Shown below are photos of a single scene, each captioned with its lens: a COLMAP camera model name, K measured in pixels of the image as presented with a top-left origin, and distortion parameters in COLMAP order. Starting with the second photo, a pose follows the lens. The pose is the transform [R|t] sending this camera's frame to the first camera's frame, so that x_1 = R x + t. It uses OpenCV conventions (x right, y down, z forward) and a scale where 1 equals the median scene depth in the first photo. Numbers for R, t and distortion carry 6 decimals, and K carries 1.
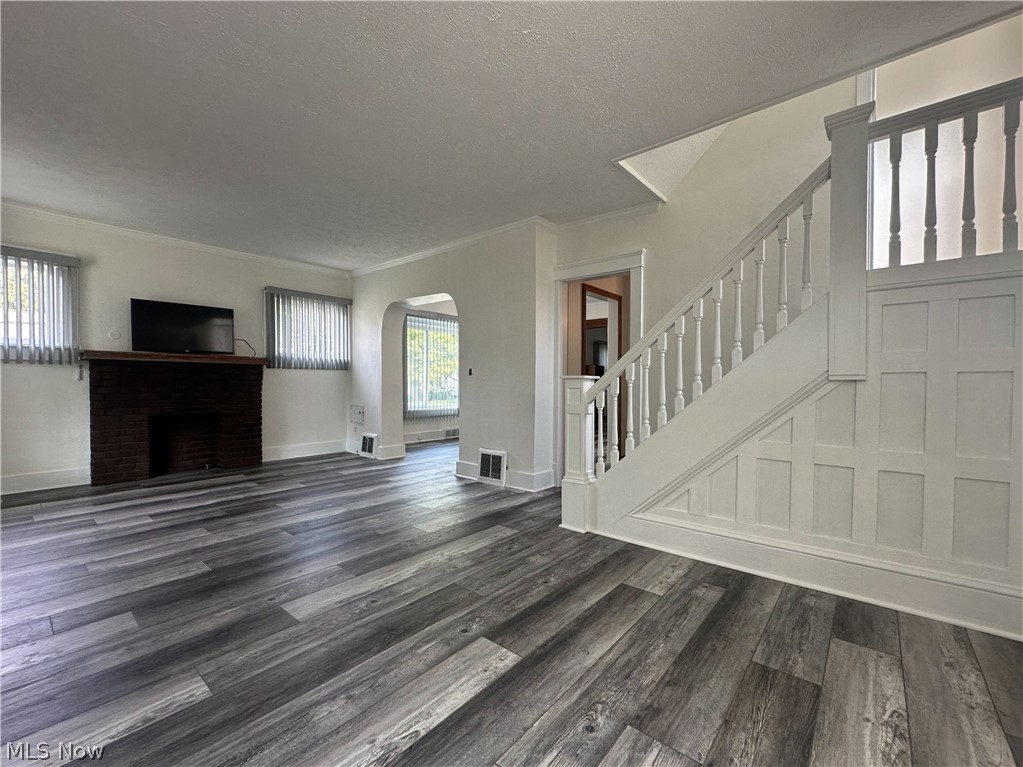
lens RADIAL K [[428.1, 0, 526.1], [0, 428.1, 394.9], [0, 0, 1]] dist [0.000091, 0.000022]
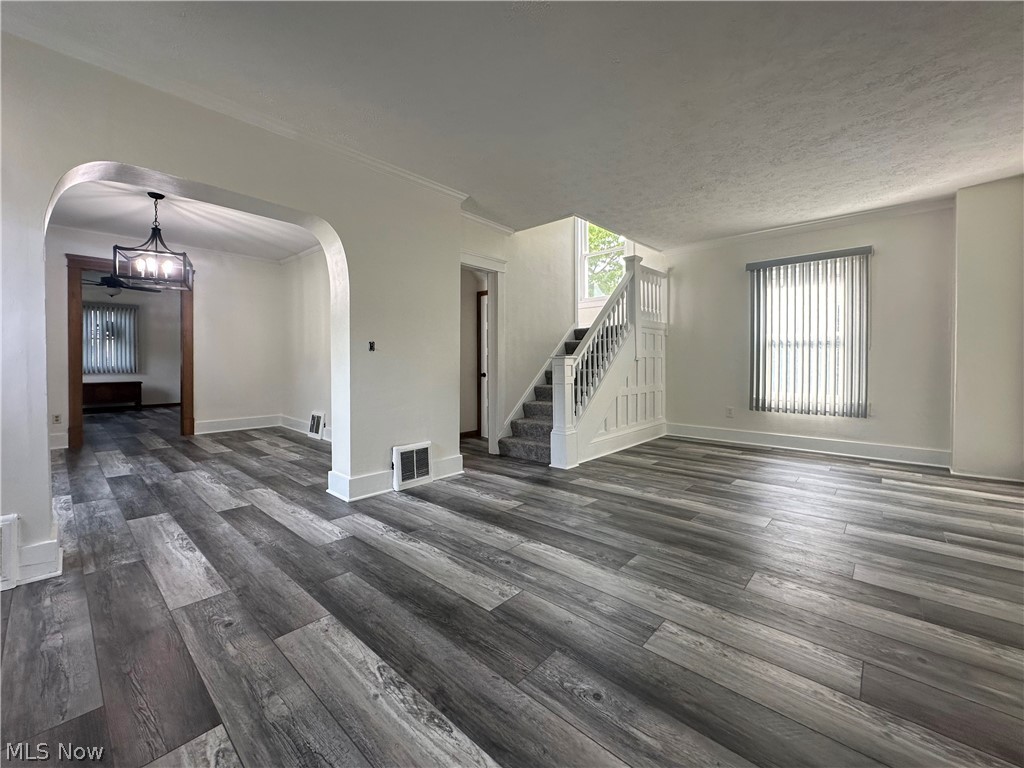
lens RADIAL K [[418.9, 0, 514.8], [0, 418.9, 364.6], [0, 0, 1]] dist [-0.000787, -0.000078]
pose [[0.053895, -0.012399, 0.998470, -1.021975], [0.030884, 0.999465, 0.010745, -0.029058], [-0.998069, 0.030258, 0.054249, 0.905132]]
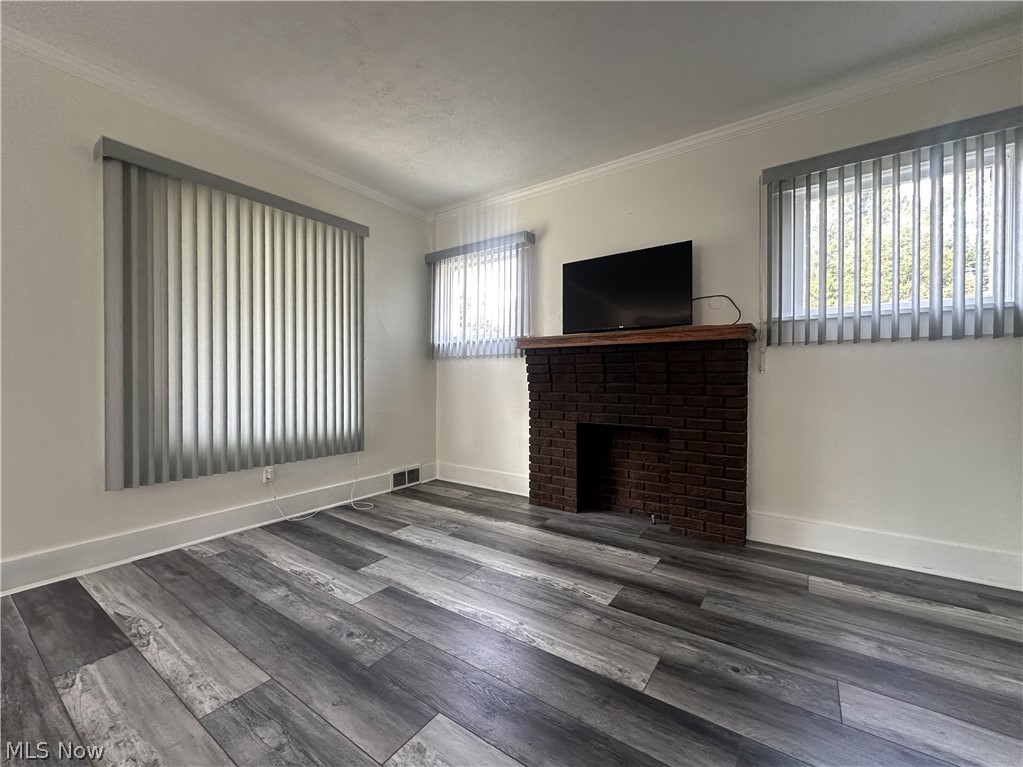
lens RADIAL K [[424.5, 0, 492.8], [0, 424.5, 382.7], [0, 0, 1]] dist [0.001002, 0.000484]
pose [[0.050561, 0.006312, -0.998701, -0.223466], [-0.030225, 0.999532, 0.004787, -0.022309], [0.998264, 0.029944, 0.050728, 0.983630]]
